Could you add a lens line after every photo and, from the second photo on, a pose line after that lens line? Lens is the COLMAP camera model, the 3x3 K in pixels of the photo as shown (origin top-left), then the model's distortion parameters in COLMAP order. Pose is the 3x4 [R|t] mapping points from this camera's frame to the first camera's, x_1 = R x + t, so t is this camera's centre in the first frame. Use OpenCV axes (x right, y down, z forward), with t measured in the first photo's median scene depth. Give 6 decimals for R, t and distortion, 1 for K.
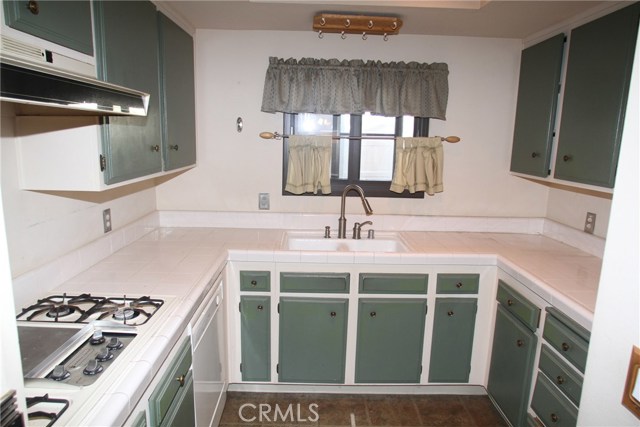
lens RADIAL K [[408.5, 0, 320.0], [0, 408.5, 213.5], [0, 0, 1]] dist [-0.058682, 0.038438]
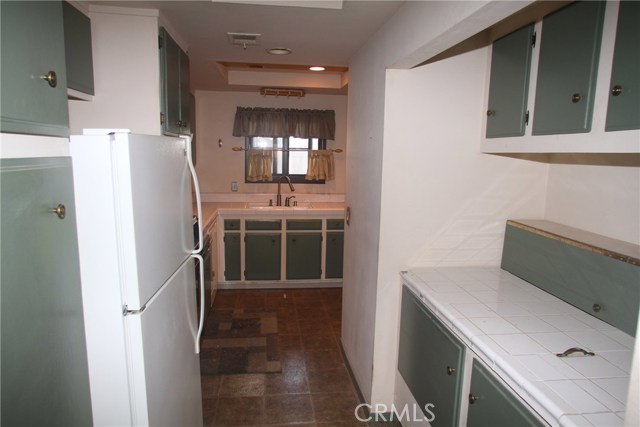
lens RADIAL K [[408.5, 0, 320.0], [0, 408.5, 213.5], [0, 0, 1]] dist [-0.058682, 0.038438]
pose [[0.994416, -0.019855, 0.103649, 0.047138], [0.023205, 0.999243, -0.031211, 0.157276], [-0.102951, 0.033442, 0.994124, -0.822852]]
